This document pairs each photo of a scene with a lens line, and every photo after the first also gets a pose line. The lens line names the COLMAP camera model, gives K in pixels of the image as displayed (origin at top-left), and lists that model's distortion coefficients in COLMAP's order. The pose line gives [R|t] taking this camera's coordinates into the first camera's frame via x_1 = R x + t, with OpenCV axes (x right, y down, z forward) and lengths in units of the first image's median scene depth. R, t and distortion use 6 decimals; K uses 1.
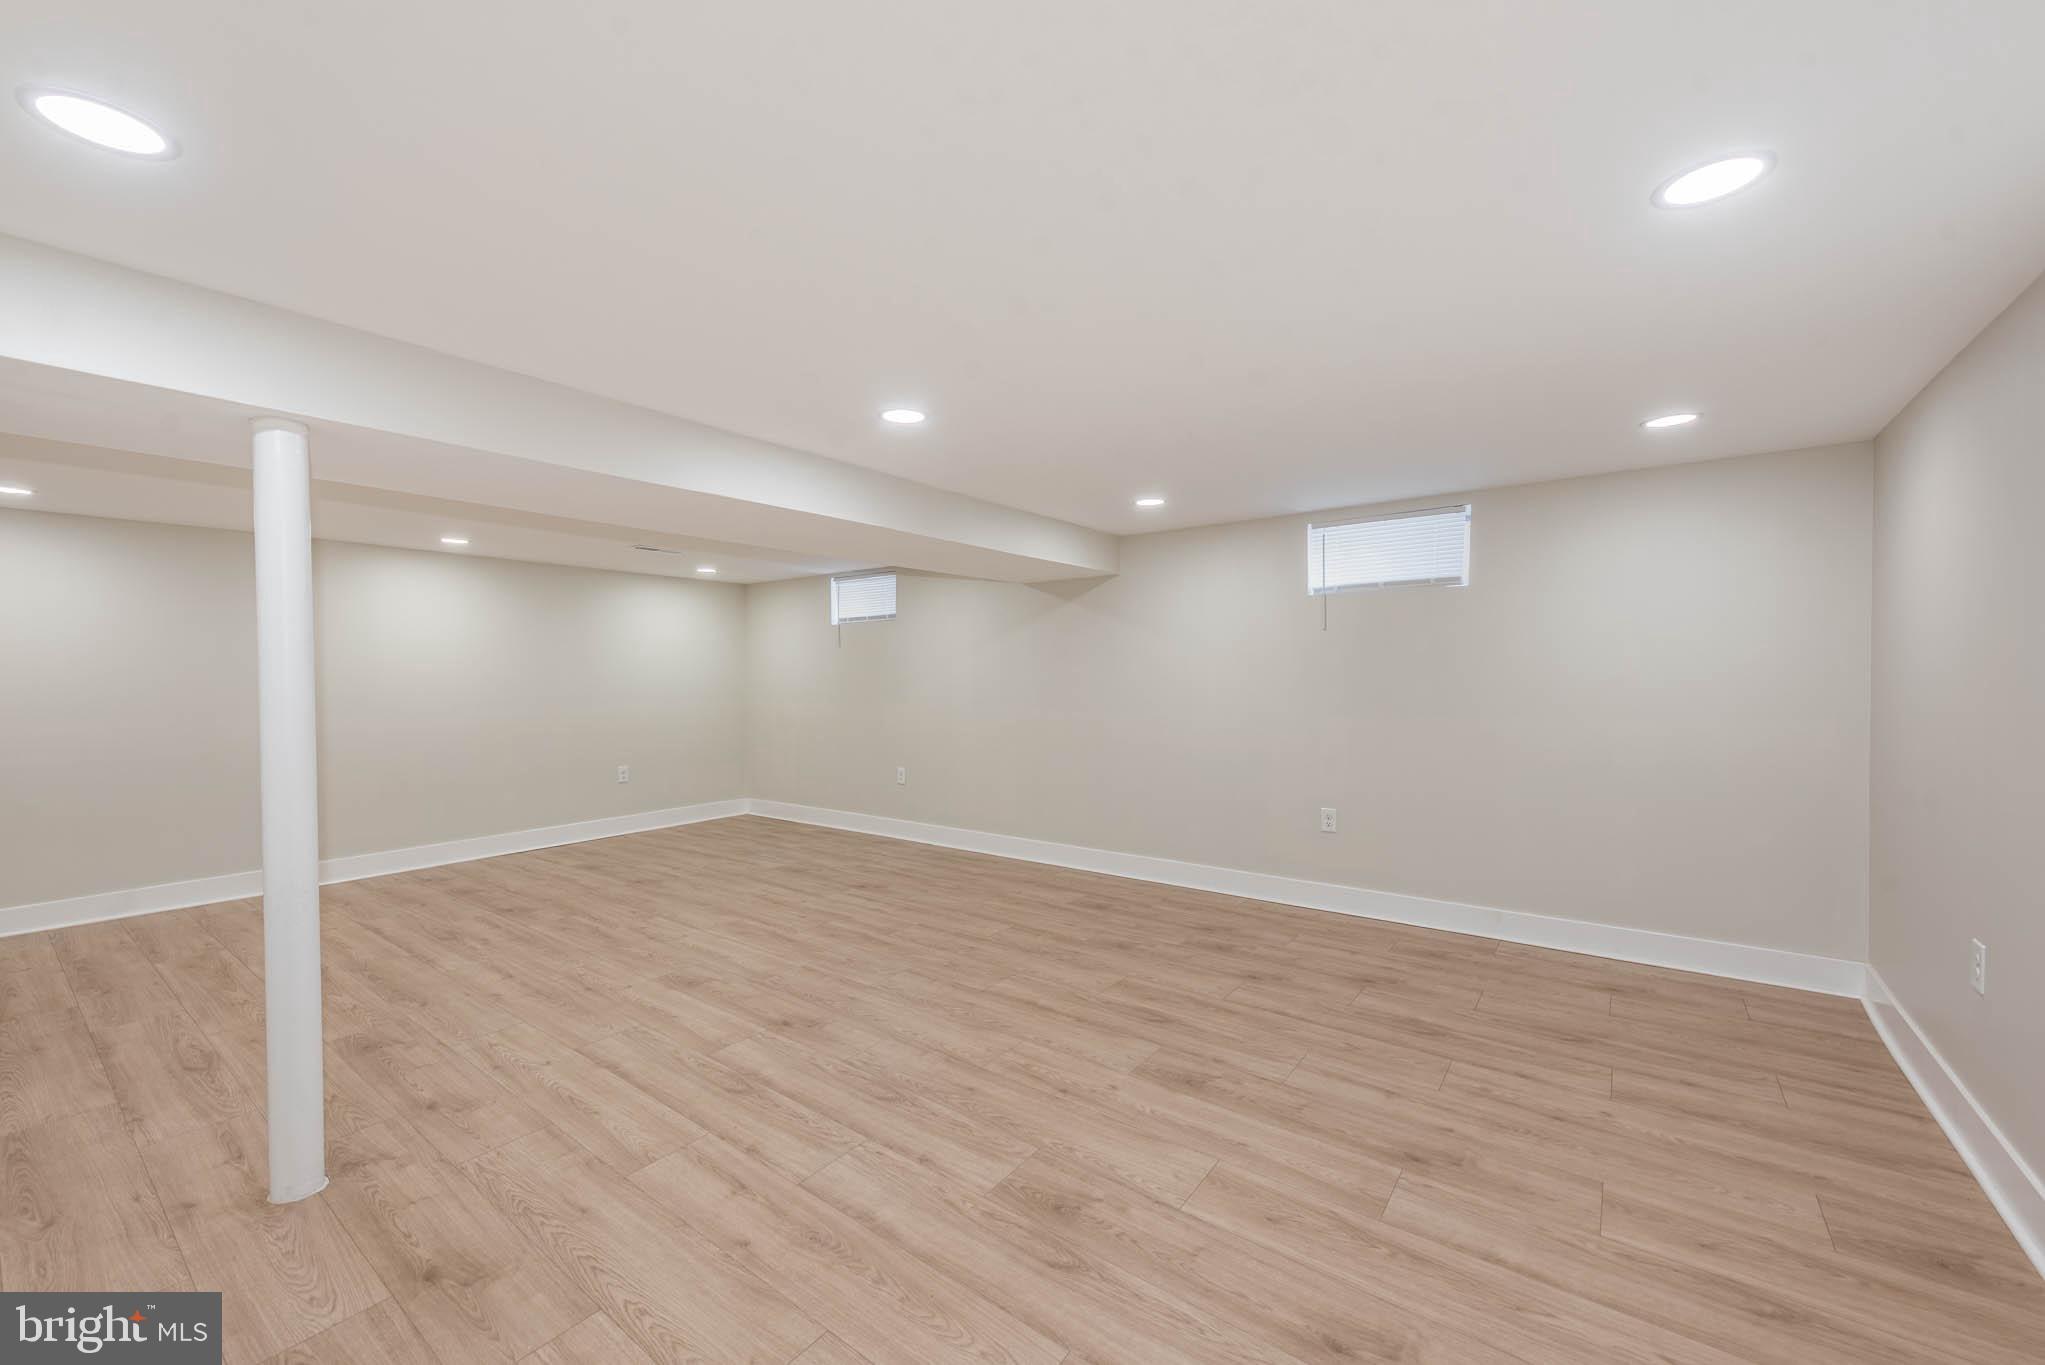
lens RADIAL K [[812.5, 0, 1027.1], [0, 812.5, 671.7], [0, 0, 1]] dist [0.006568, -0.000164]
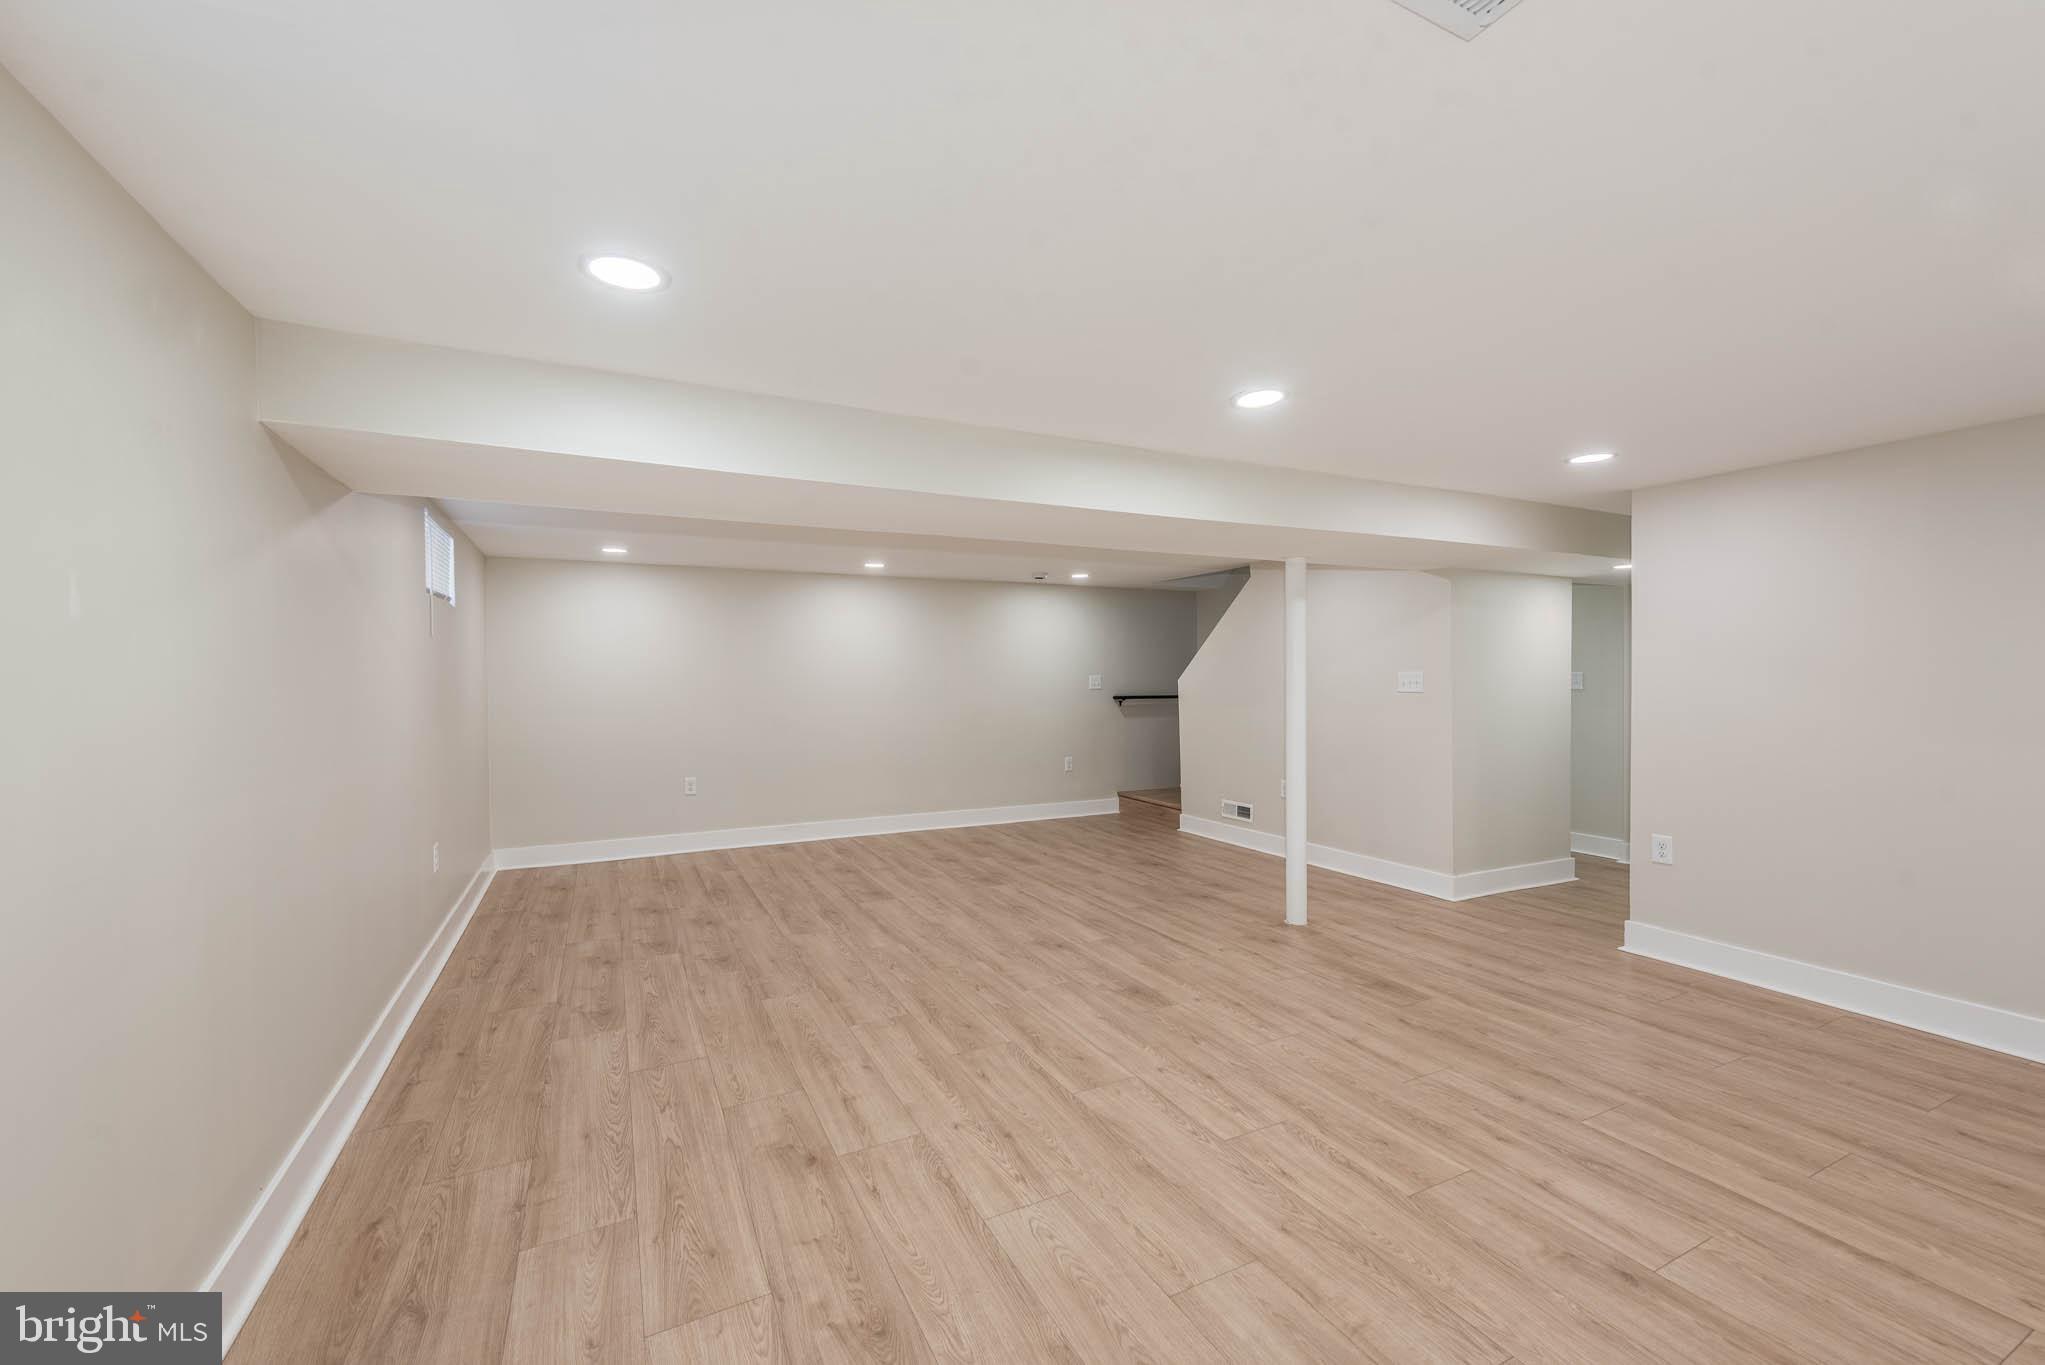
lens RADIAL K [[812.5, 0, 1018.8], [0, 812.5, 686.4], [0, 0, 1]] dist [0.006568, -0.000164]
pose [[-0.896012, 0.009334, 0.443932, -0.696737], [0.012307, 0.999917, 0.003815, 0.008986], [-0.443860, 0.008881, -0.896052, 1.864581]]
